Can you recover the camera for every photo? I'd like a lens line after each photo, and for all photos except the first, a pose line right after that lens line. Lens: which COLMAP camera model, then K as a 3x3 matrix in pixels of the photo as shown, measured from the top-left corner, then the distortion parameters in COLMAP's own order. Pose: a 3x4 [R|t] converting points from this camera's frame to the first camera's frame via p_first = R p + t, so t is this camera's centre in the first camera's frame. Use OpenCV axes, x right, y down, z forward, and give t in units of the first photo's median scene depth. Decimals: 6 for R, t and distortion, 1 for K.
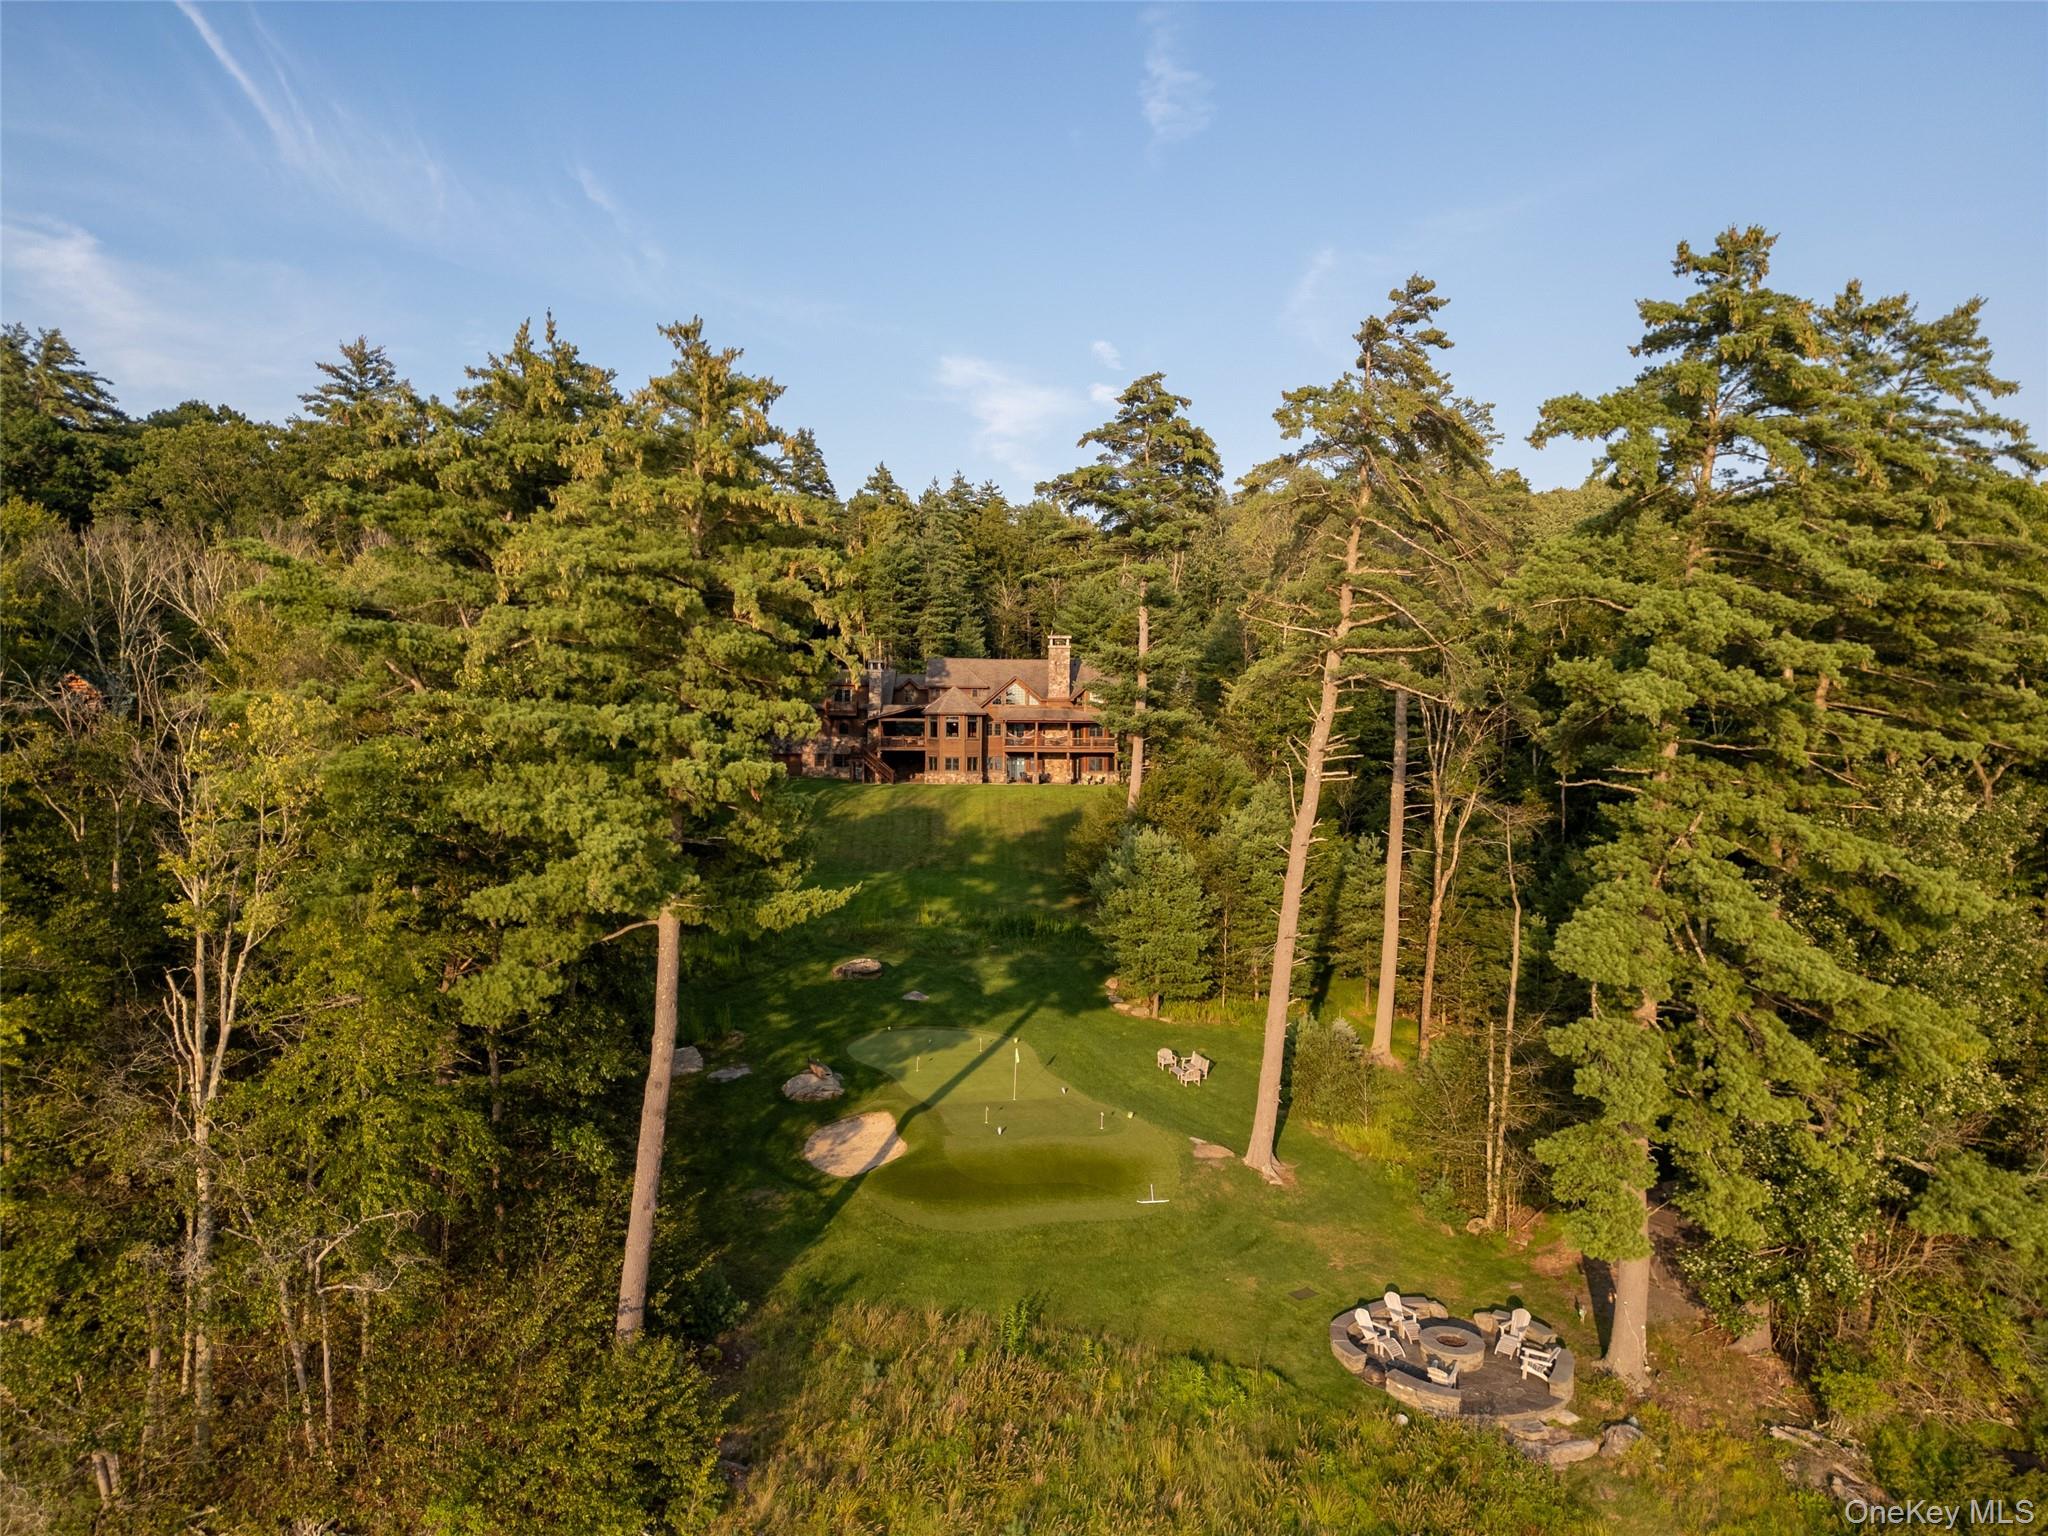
lens RADIAL K [[1445.3, 0, 1024.0], [0, 1445.3, 768.0], [0, 0, 1]] dist [0.123178, -0.133657]
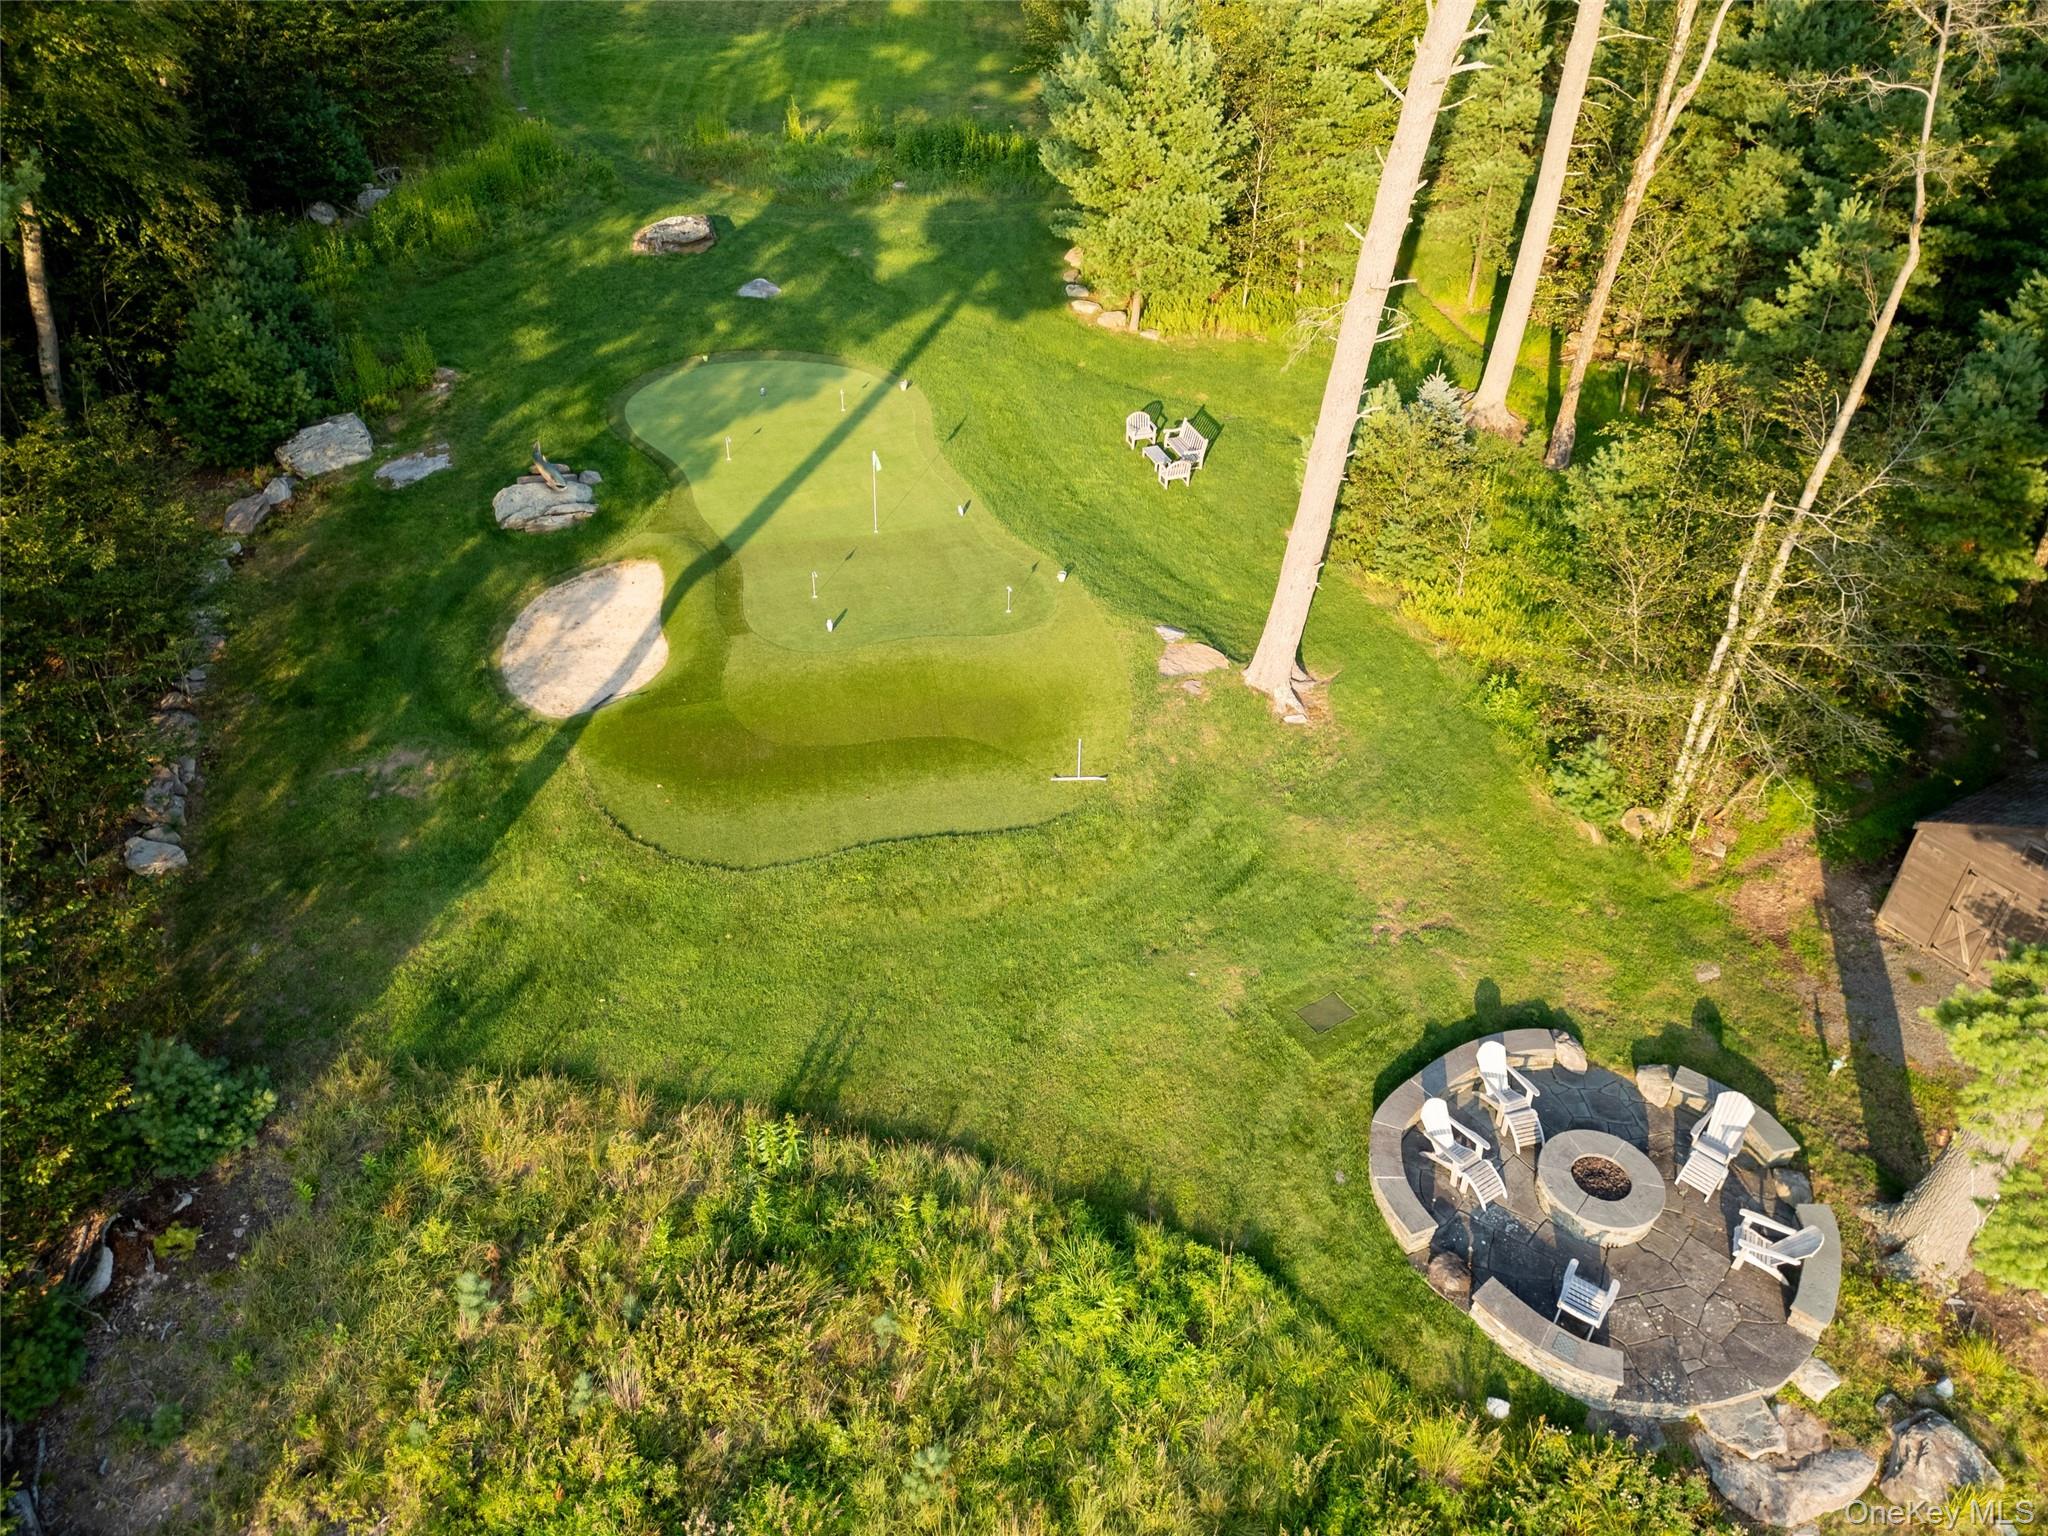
lens RADIAL K [[1445.3, 0, 1024.0], [0, 1445.3, 768.0], [0, 0, 1]] dist [0.123178, -0.133657]
pose [[0.999916, 0.002445, -0.012730, 0.068657], [0.004756, 0.844391, 0.535706, -0.013882], [0.012059, -0.535722, 0.844309, 0.481090]]
